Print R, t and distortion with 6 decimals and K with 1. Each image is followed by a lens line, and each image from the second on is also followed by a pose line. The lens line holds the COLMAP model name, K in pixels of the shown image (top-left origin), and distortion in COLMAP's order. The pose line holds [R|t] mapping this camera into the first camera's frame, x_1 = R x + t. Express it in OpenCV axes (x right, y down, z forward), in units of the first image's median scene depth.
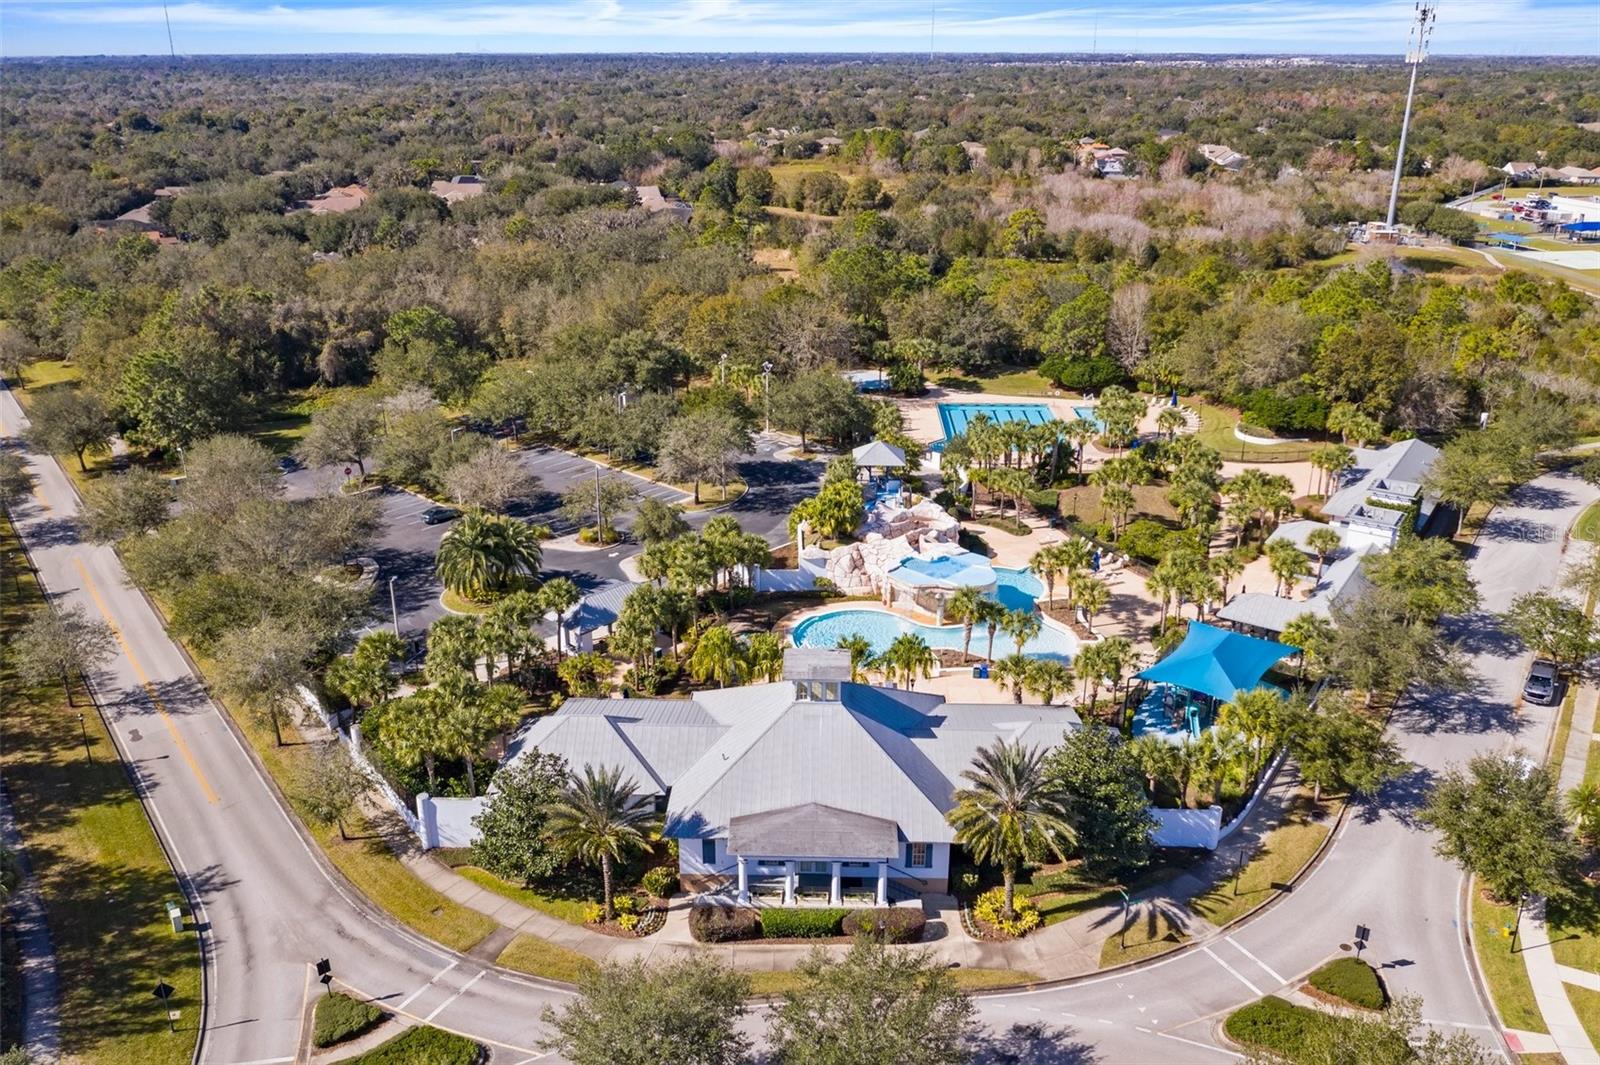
lens RADIAL K [[1331.5, 0, 811.5], [0, 1331.5, 521.1], [0, 0, 1]] dist [-0.022222, 0.034926]
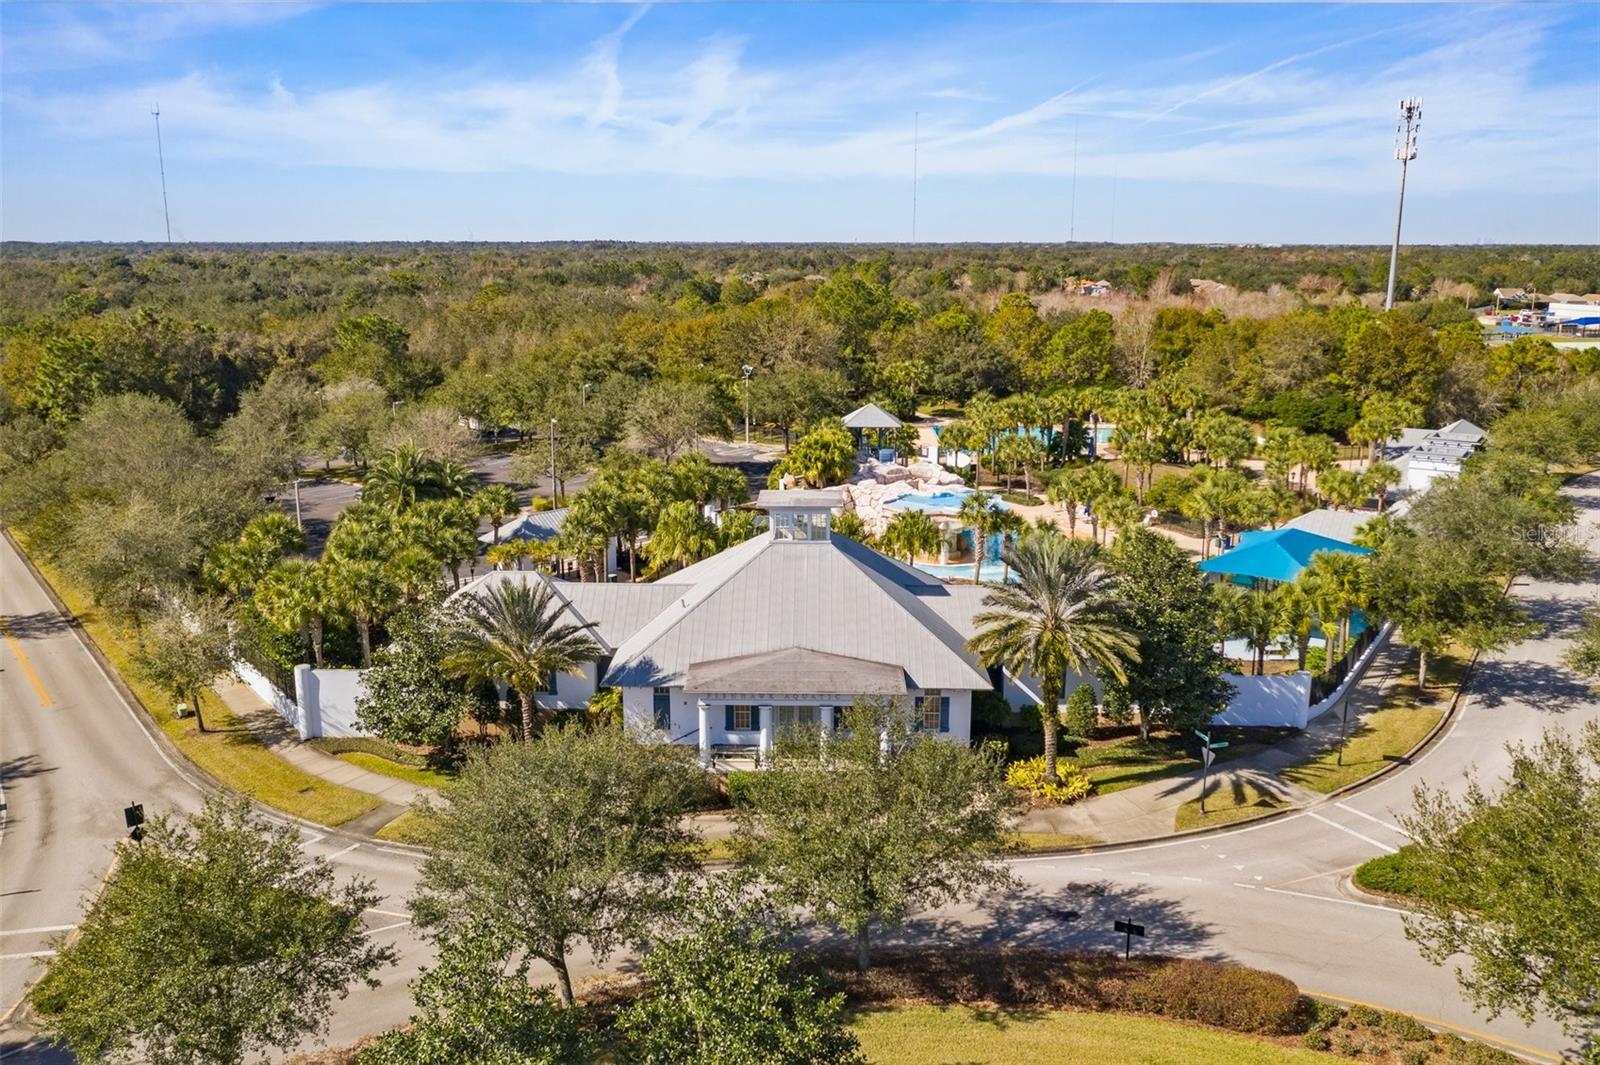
lens RADIAL K [[1331.5, 0, 810.8], [0, 1331.5, 530.2], [0, 0, 1]] dist [-0.022222, 0.034926]
pose [[0.999946, -0.002776, 0.009988, 0.002169], [0.004255, 0.988474, -0.151328, 0.228409], [-0.009453, 0.151362, 0.988433, 0.187415]]
